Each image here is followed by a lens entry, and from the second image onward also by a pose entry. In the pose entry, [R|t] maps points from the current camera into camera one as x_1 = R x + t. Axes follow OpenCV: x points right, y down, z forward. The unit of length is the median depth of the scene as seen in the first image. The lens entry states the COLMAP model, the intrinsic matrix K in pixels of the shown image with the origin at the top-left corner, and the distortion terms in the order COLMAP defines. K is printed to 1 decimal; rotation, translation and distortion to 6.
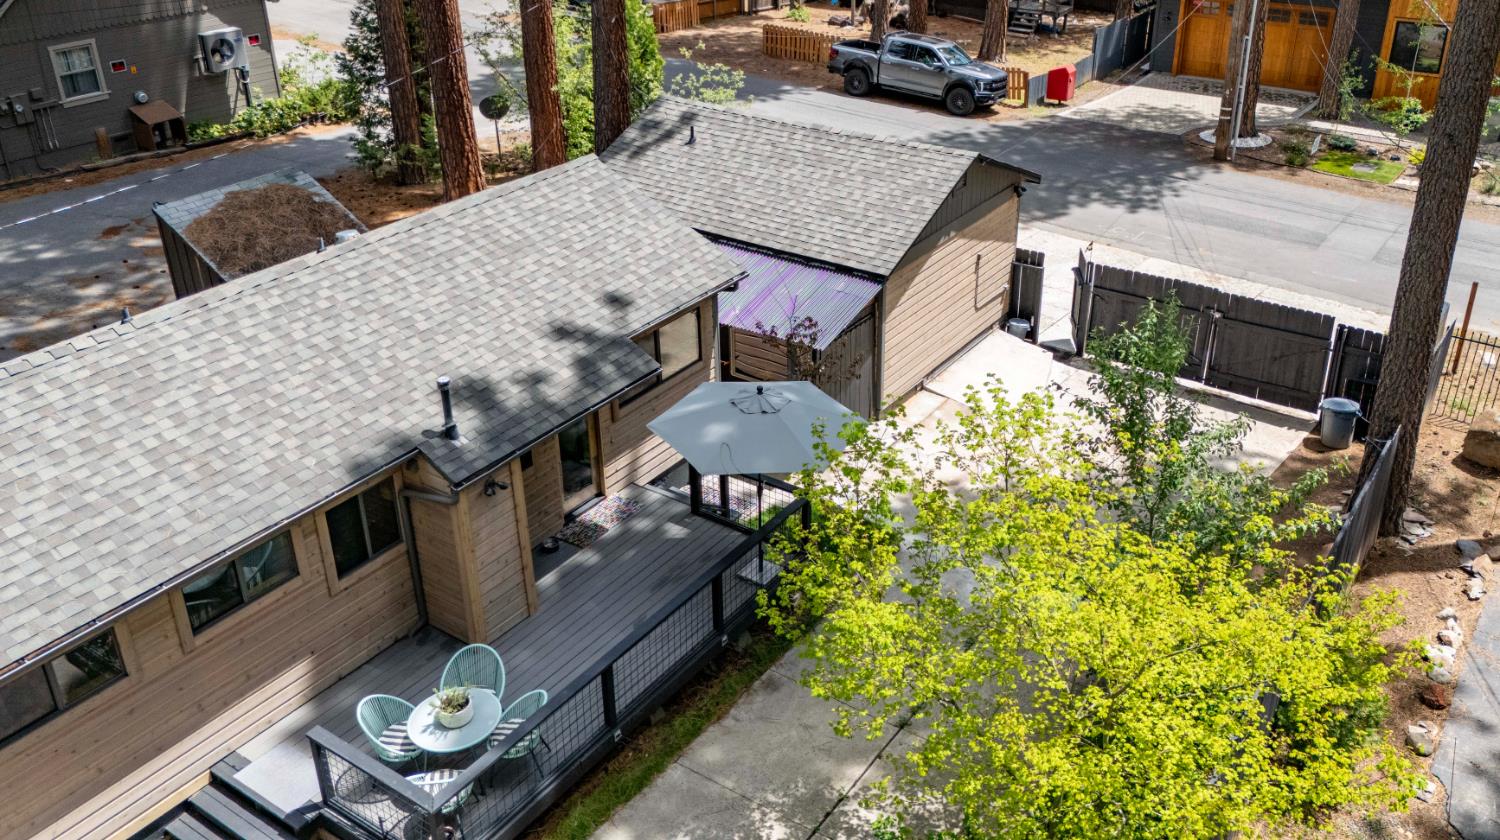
lens RADIAL K [[1271.5, 0, 813.6], [0, 1271.5, 356.3], [0, 0, 1]] dist [0.044025, -0.016950]
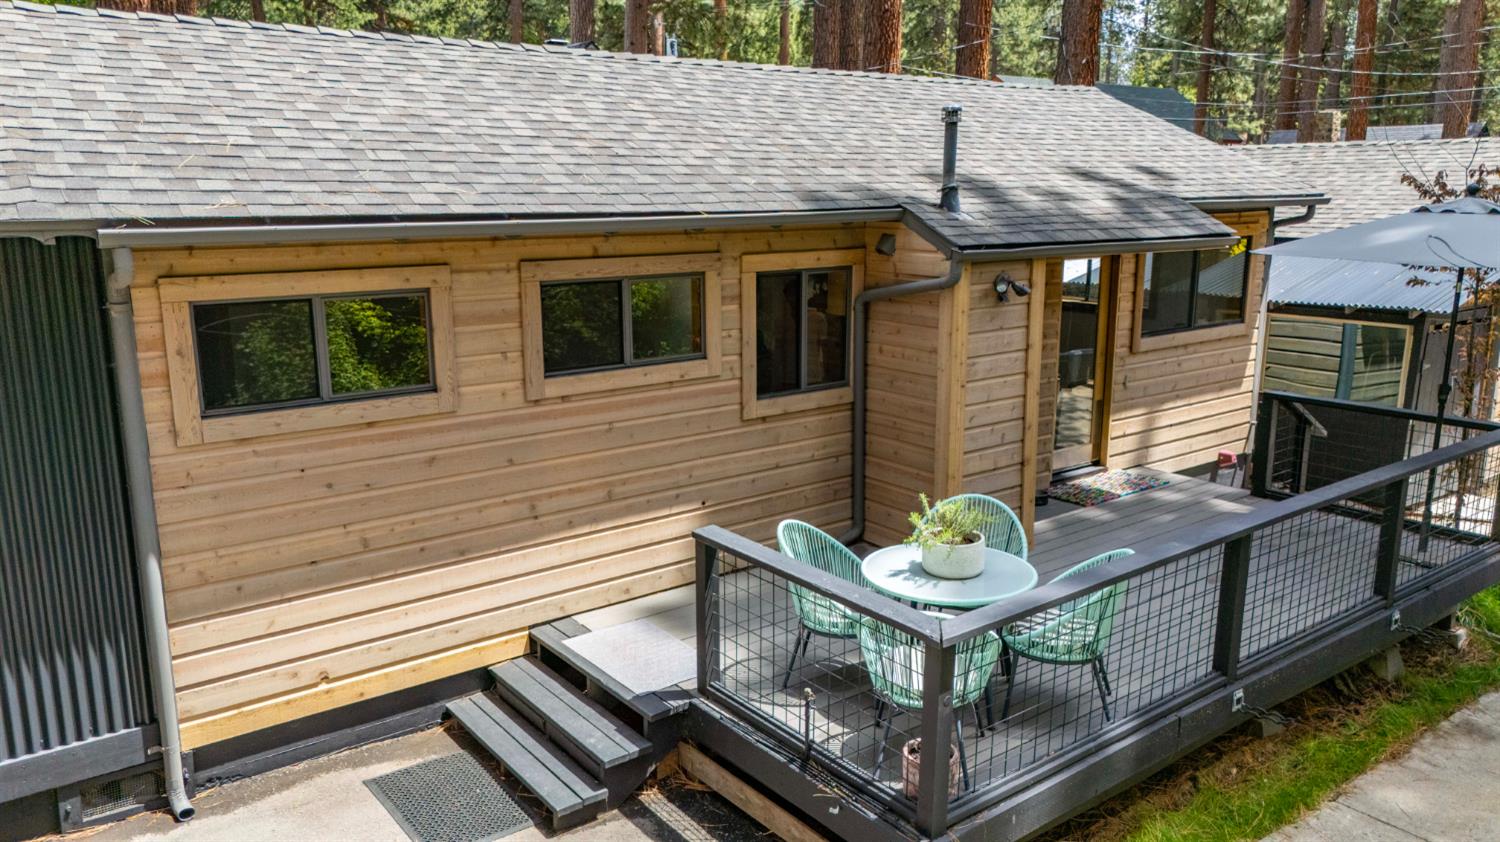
lens RADIAL K [[1092.8, 0, 750.0], [0, 1092.8, 421.0], [0, 0, 1]] dist [0.101112, -0.135444]
pose [[0.946506, 0.059915, -0.317076, -0.195983], [-0.136857, 0.964395, -0.226300, 0.304470], [0.292228, 0.257589, 0.921005, 0.487845]]
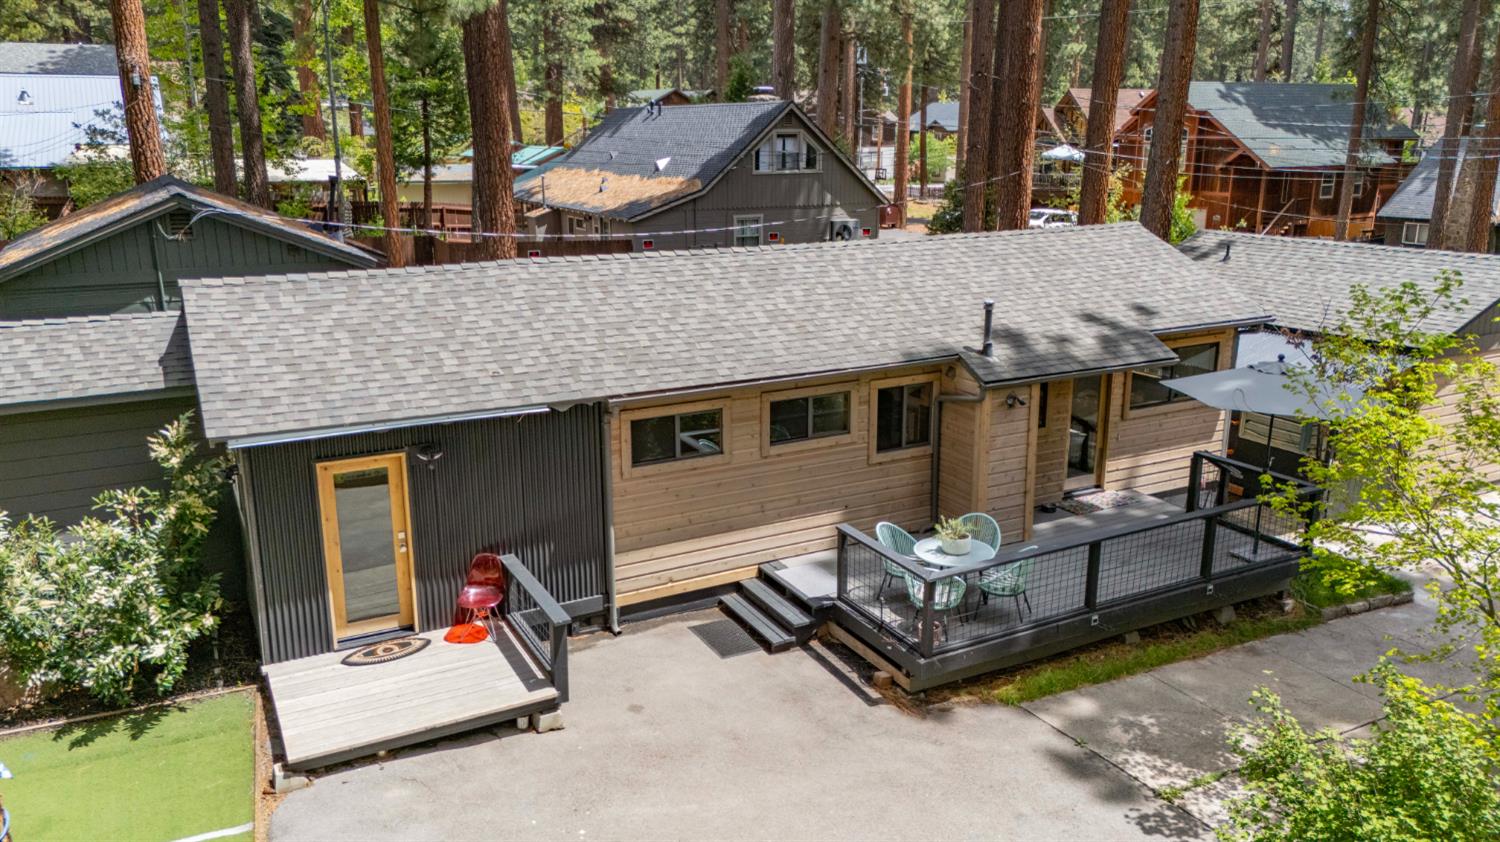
lens RADIAL K [[1092.8, 0, 750.0], [0, 1092.8, 421.0], [0, 0, 1]] dist [0.101112, -0.135444]
pose [[0.879462, 0.111963, -0.462613, 0.002213], [-0.203890, 0.966868, -0.153607, 0.324086], [0.430087, 0.229414, 0.873152, 0.028488]]
